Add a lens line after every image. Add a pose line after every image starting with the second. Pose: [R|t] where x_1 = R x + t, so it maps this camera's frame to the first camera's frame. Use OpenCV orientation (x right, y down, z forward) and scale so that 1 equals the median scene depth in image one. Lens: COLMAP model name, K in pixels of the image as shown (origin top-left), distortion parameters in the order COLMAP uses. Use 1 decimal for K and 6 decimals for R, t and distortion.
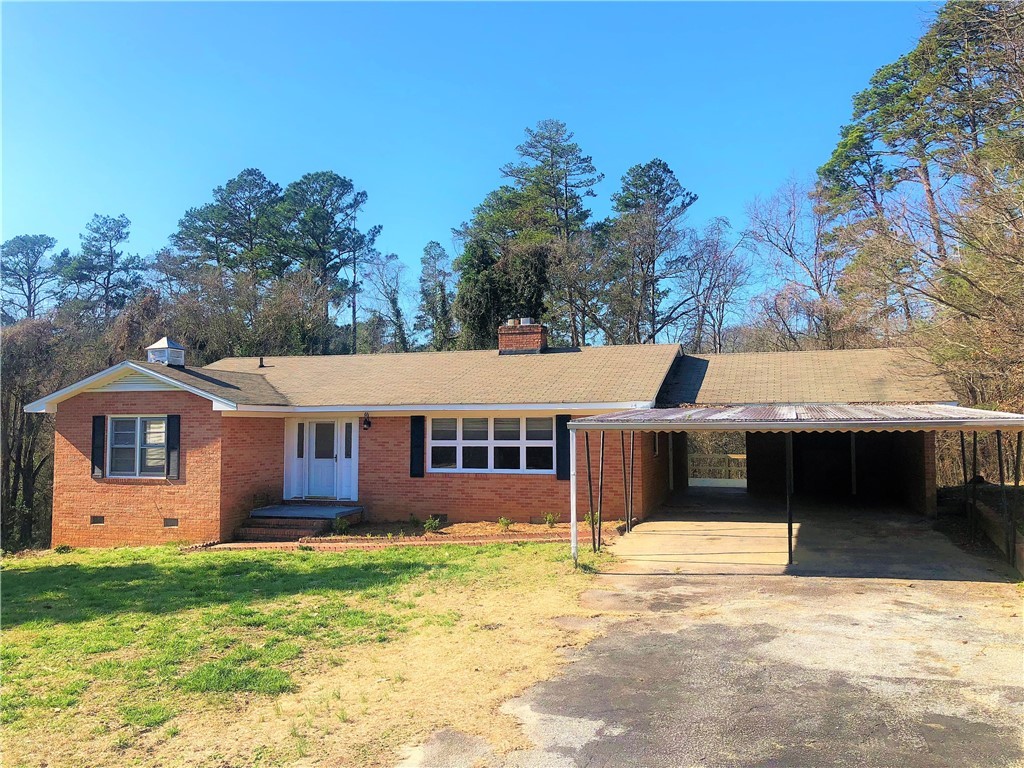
lens RADIAL K [[838.0, 0, 516.4], [0, 838.0, 372.7], [0, 0, 1]] dist [0.036945, -0.036337]
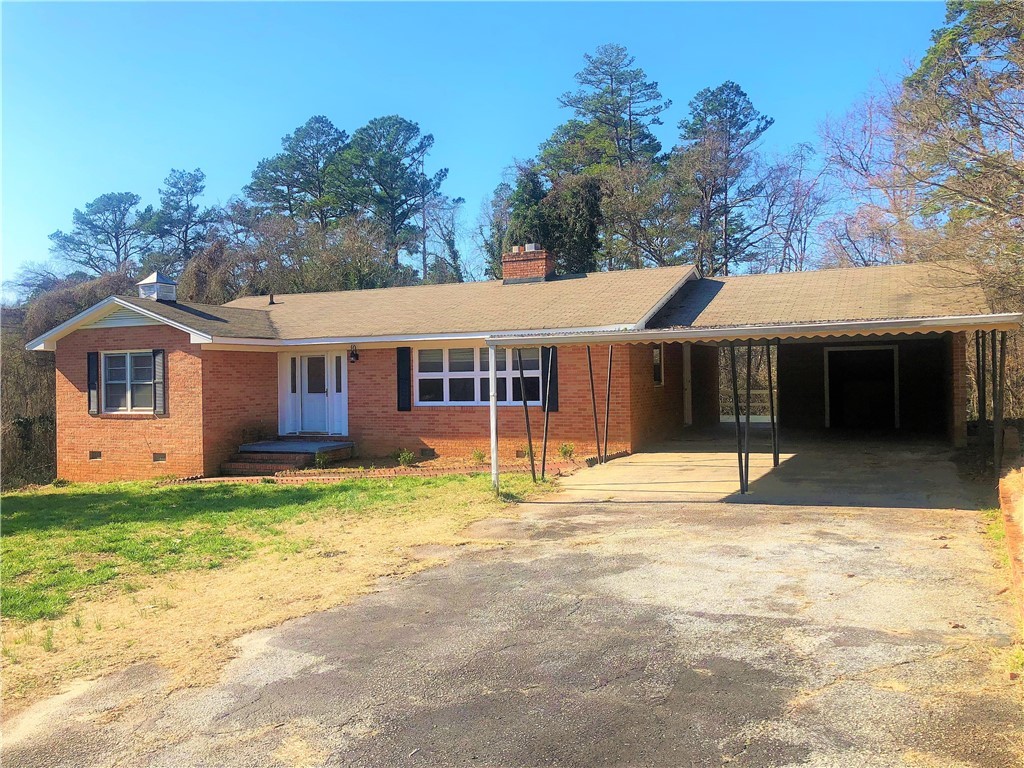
lens RADIAL K [[838.0, 0, 515.6], [0, 838.0, 379.5], [0, 0, 1]] dist [0.036945, -0.036337]
pose [[0.992557, -0.013250, -0.121057, 0.106215], [0.021428, 0.997556, 0.066511, 0.023666], [0.119880, -0.068610, 0.990415, 0.058157]]
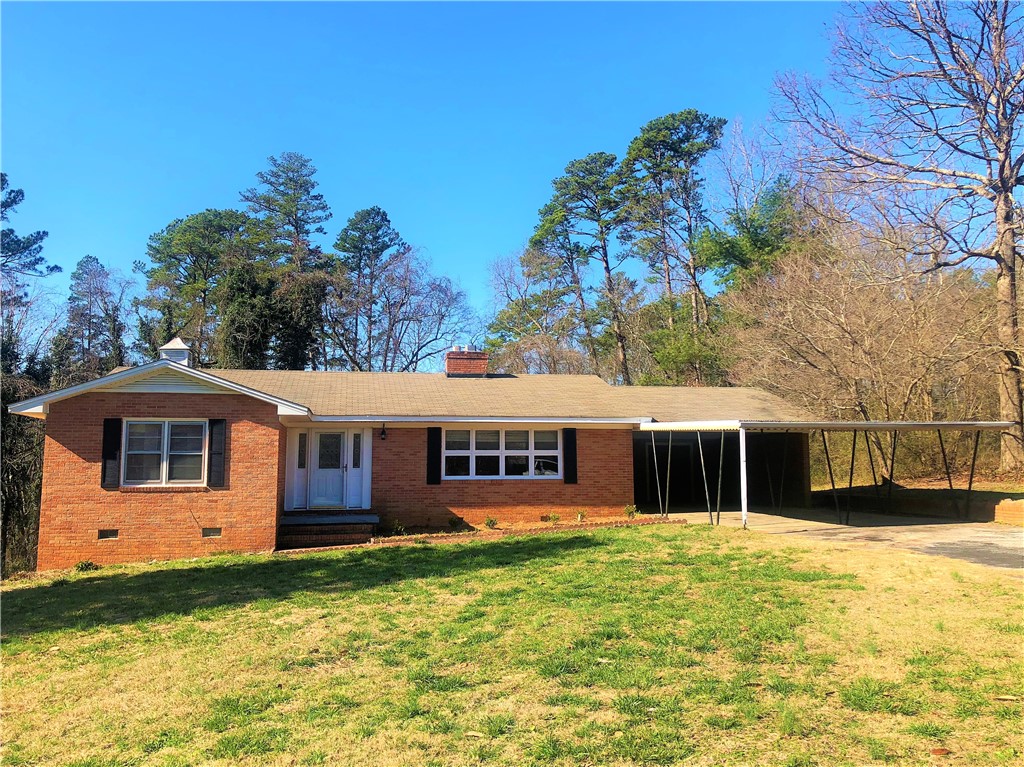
lens RADIAL K [[838.0, 0, 512.9], [0, 838.0, 361.4], [0, 0, 1]] dist [0.036945, -0.036337]
pose [[0.876037, 0.062763, 0.478142, -0.473876], [-0.030630, 0.996734, -0.074717, 0.038185], [-0.481270, 0.050809, 0.875099, -0.000669]]
